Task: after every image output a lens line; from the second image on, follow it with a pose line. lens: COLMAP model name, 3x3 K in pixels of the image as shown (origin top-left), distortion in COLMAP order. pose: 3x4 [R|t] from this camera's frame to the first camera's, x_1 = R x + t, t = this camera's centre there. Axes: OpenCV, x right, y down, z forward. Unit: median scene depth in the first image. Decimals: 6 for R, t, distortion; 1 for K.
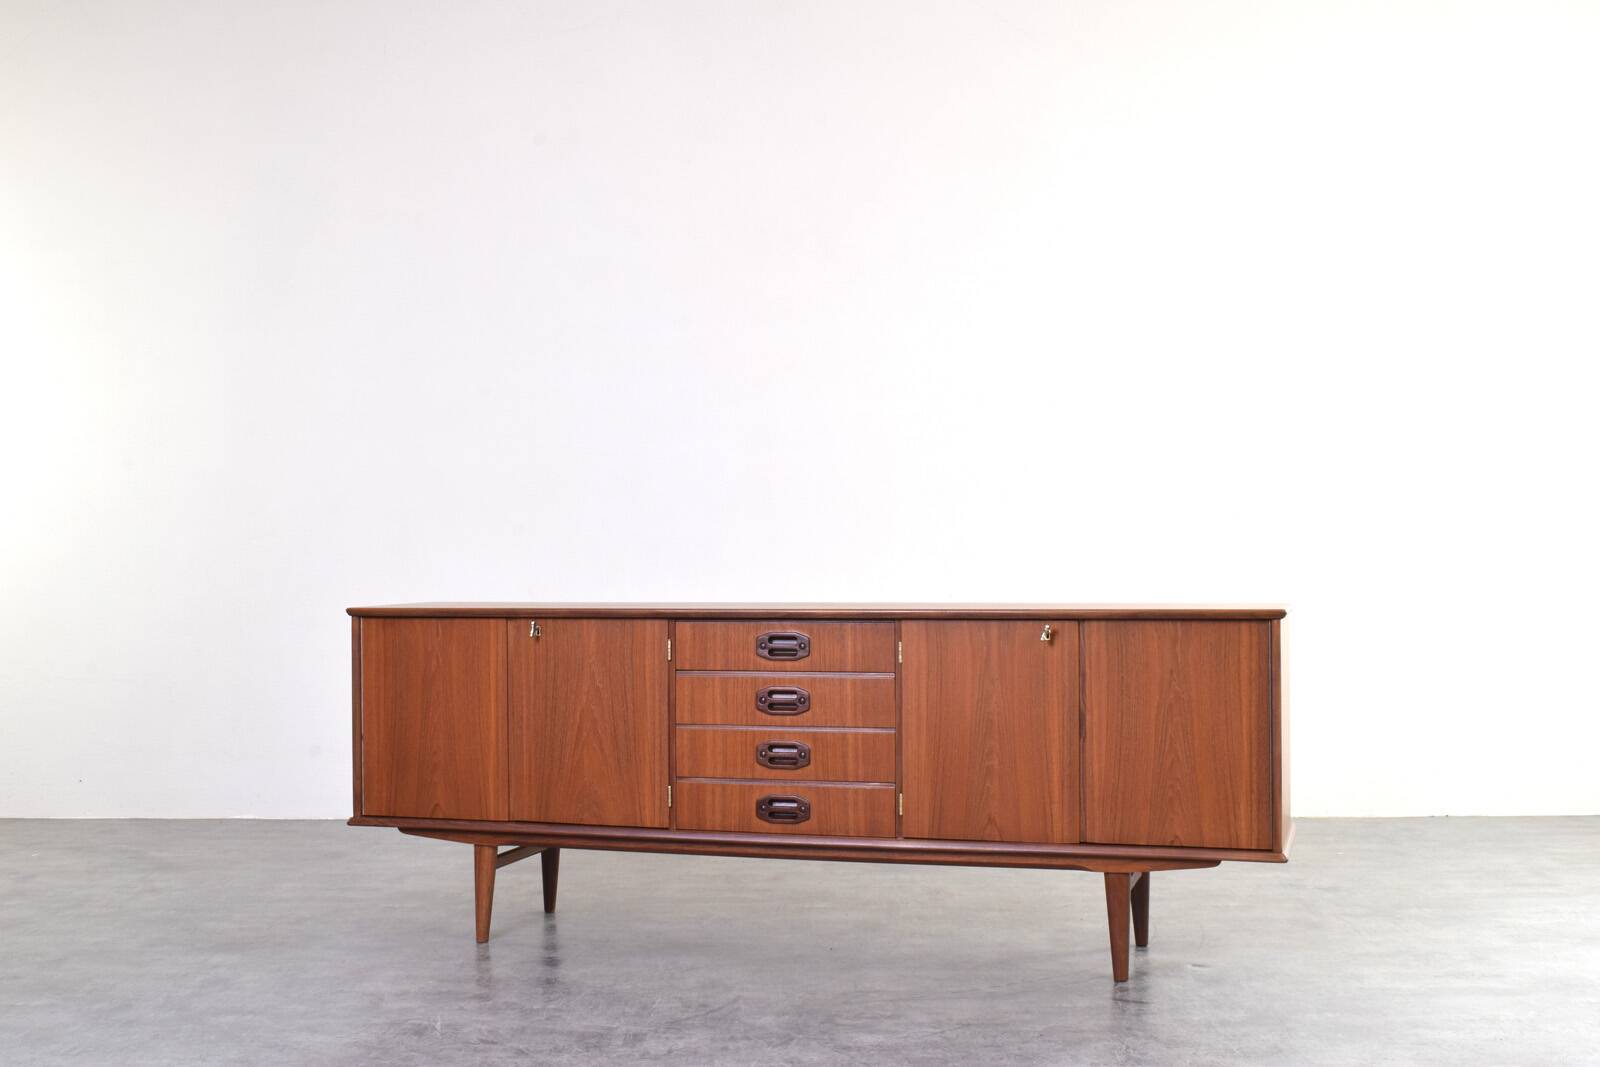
lens RADIAL K [[1890.7, 0, 800.5], [0, 1890.7, 534.6], [0, 0, 1]] dist [-0.065069, 0.000000]
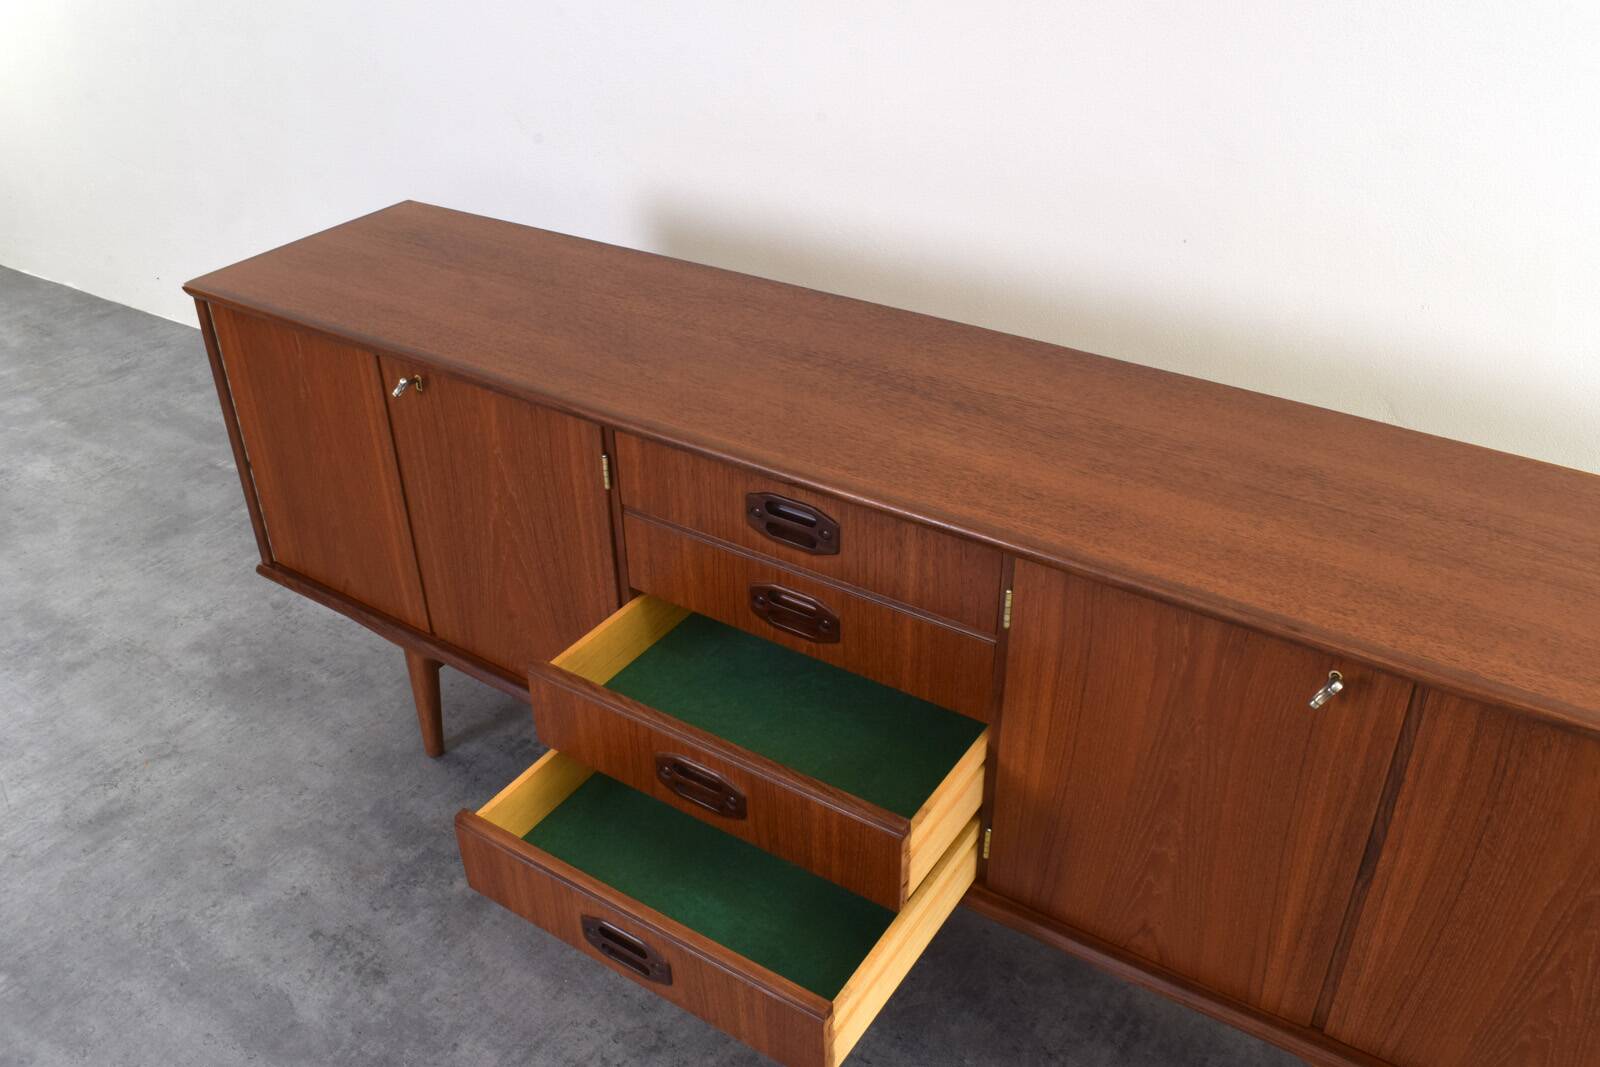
lens RADIAL K [[1326.3, 0, 796.3], [0, 1326.3, 529.9], [0, 0, 1]] dist [-0.100190, 0.024360]
pose [[0.959487, 0.139395, -0.244854, 0.078283], [0.011625, 0.848714, 0.528724, -0.125703], [0.281512, -0.510150, 0.812710, 0.712109]]
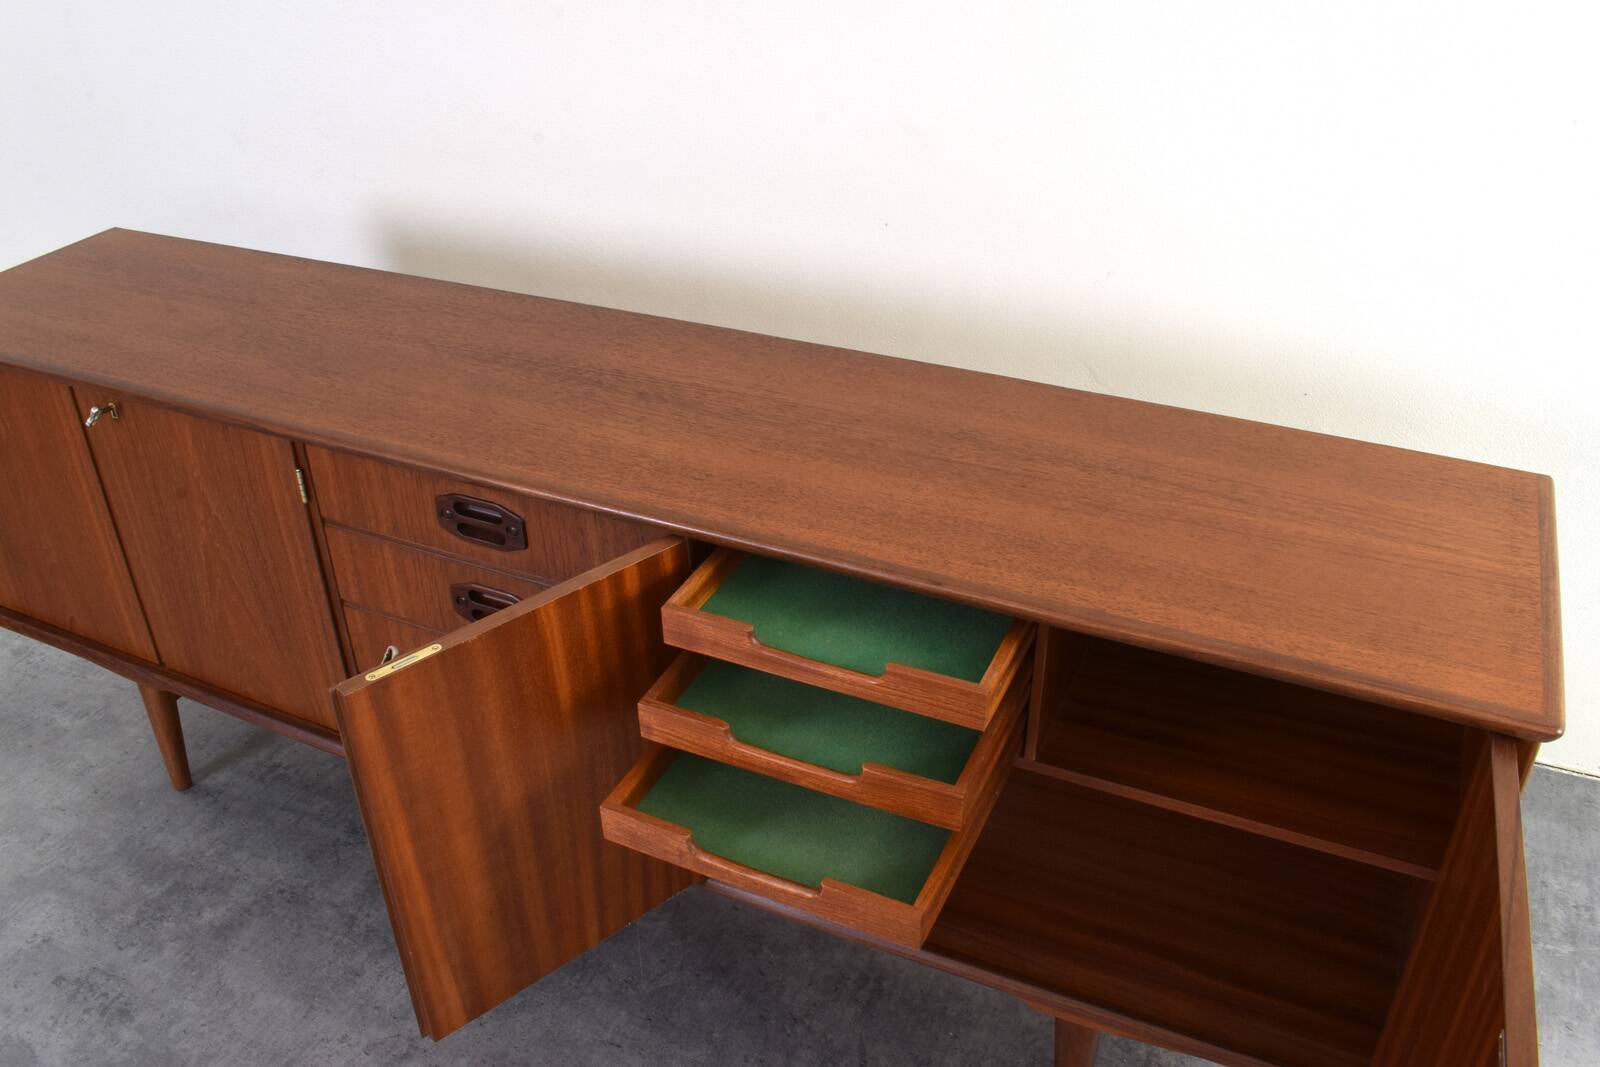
lens RADIAL K [[1326.3, 0, 796.1], [0, 1326.3, 529.2], [0, 0, 1]] dist [-0.100190, 0.024360]
pose [[0.990619, 0.063744, -0.120873, 0.118043], [0.009730, 0.849389, 0.527678, -0.126213], [0.136305, -0.523904, 0.840801, 0.710431]]
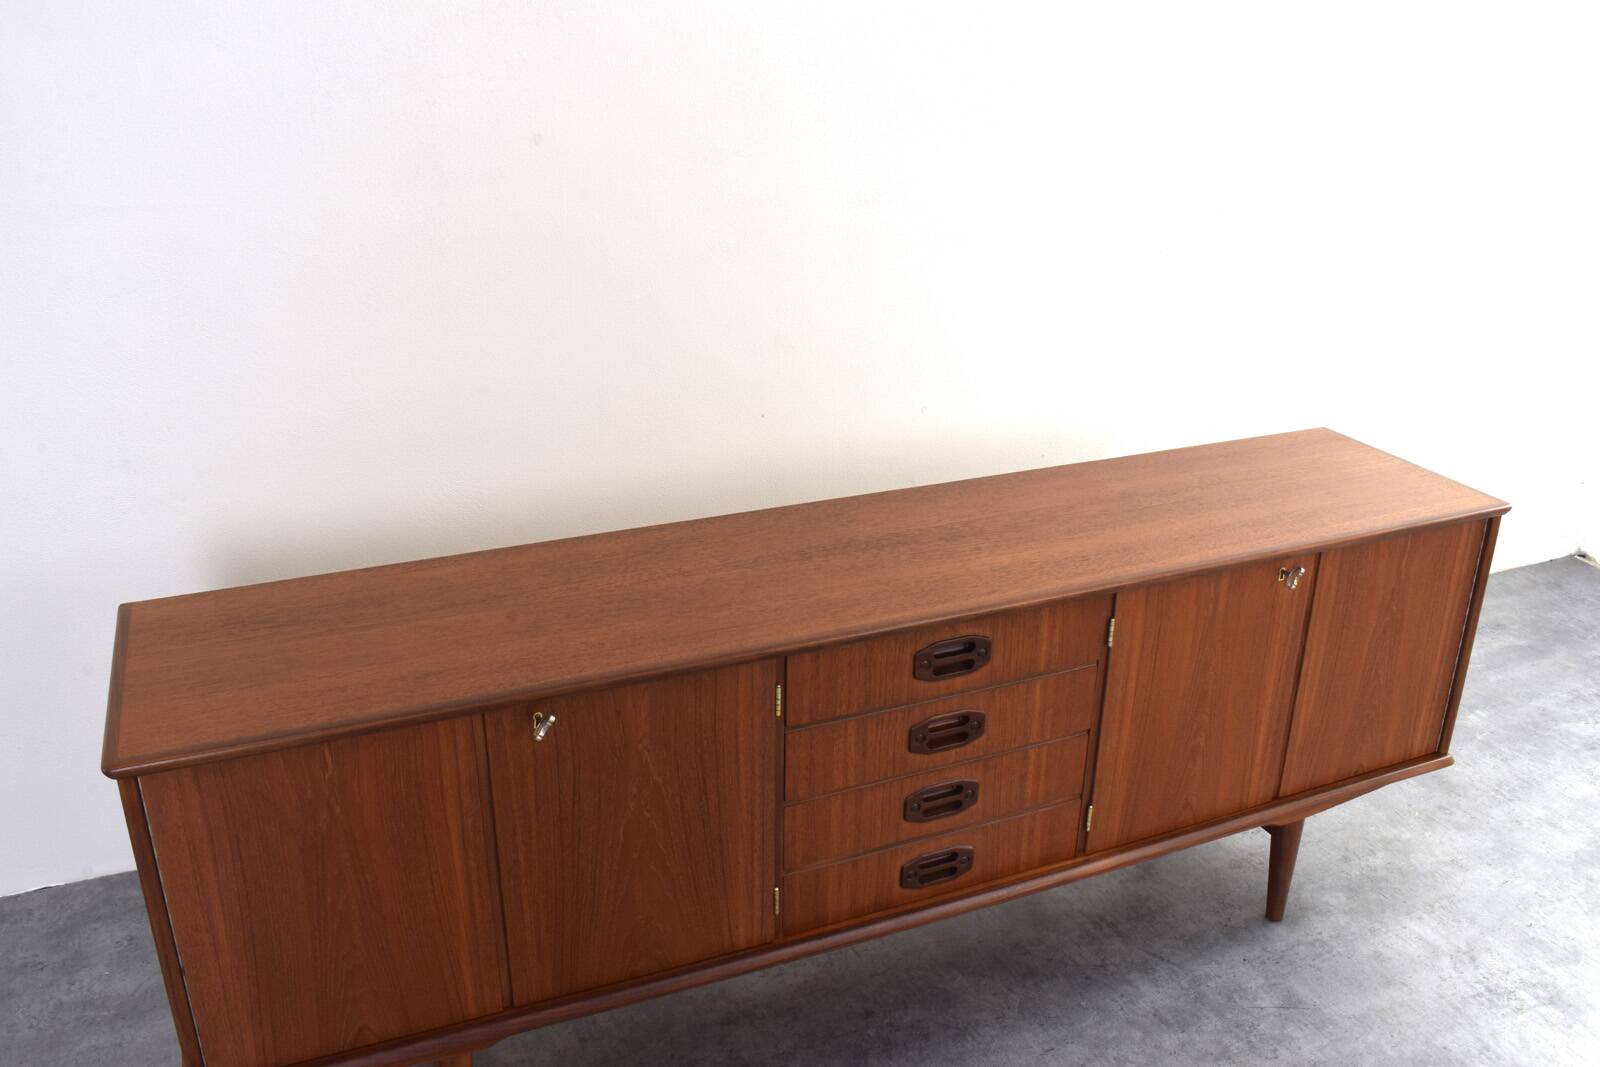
lens RADIAL K [[1326.3, 0, 770.8], [0, 1326.3, 526.8], [0, 0, 1]] dist [-0.100190, 0.024360]
pose [[0.767682, -0.232363, 0.597219, -0.312073], [-0.013006, 0.926105, 0.377042, -0.148715], [-0.640698, -0.297216, 0.707932, 0.735434]]
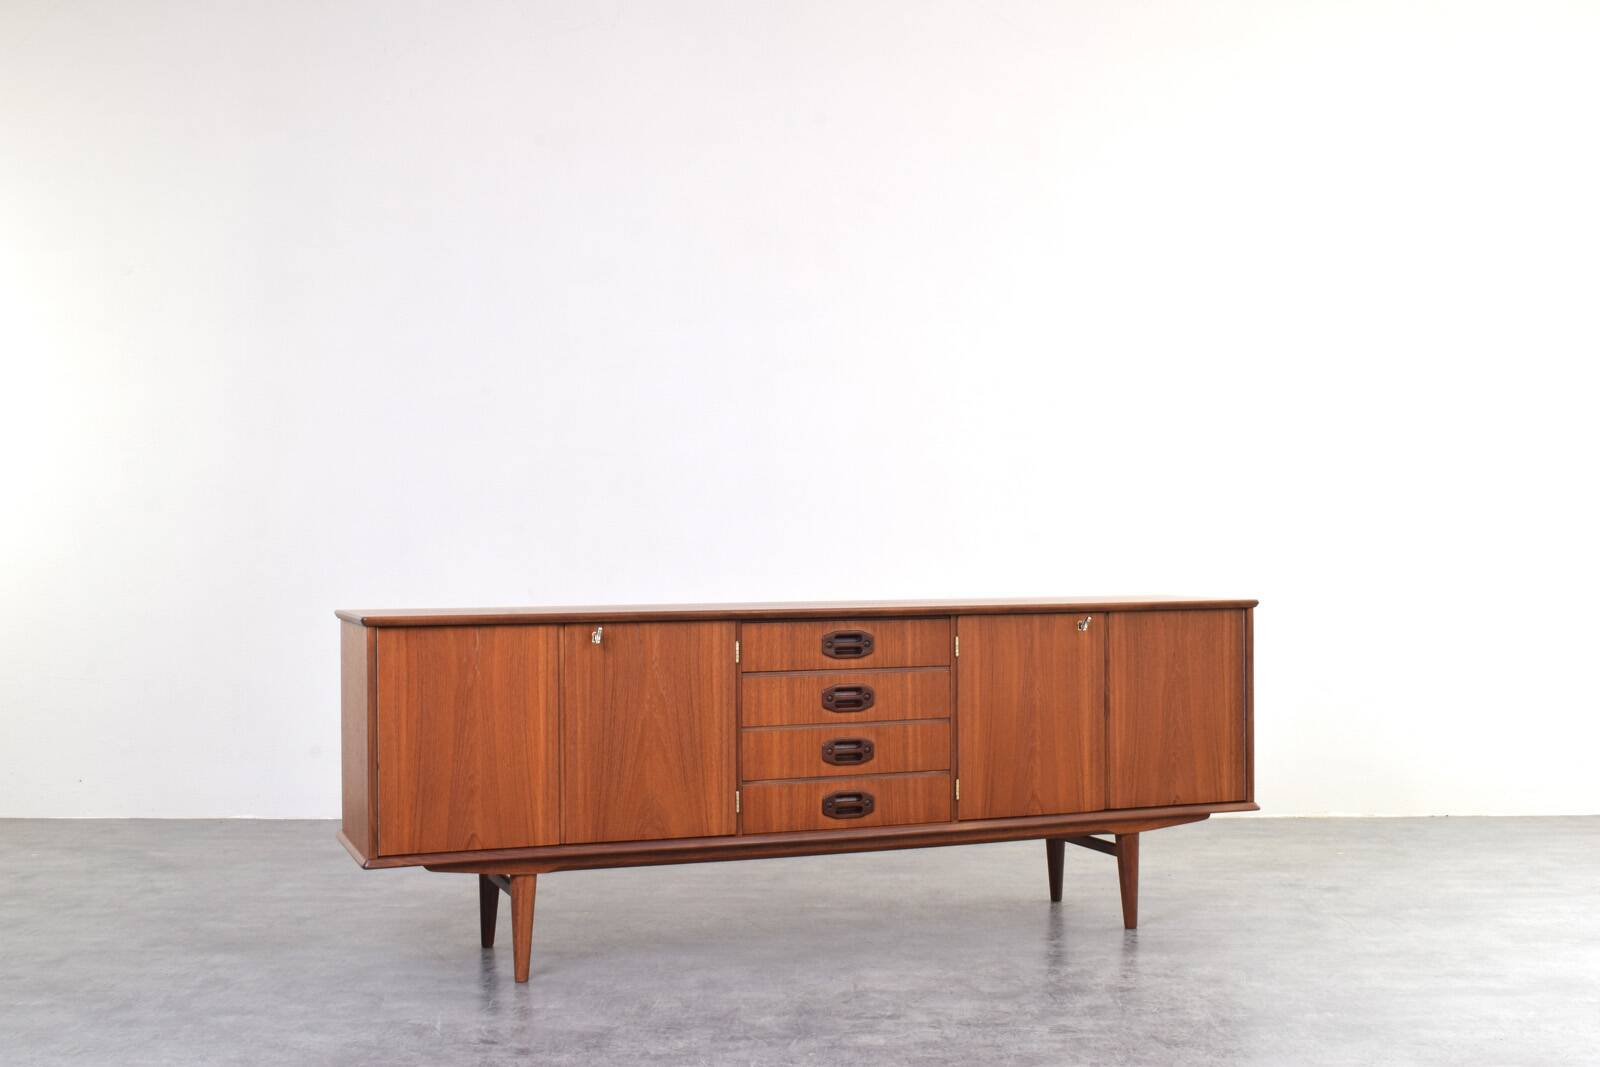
lens RADIAL K [[1993.0, 0, 815.2], [0, 1993.0, 534.1], [0, 0, 1]] dist [-0.048485, 0.000000]
pose [[0.774507, 0.005025, 0.632546, -0.703122], [-0.005893, 0.999982, -0.000729, 0.000327], [-0.632538, -0.003163, 0.774523, 0.177845]]
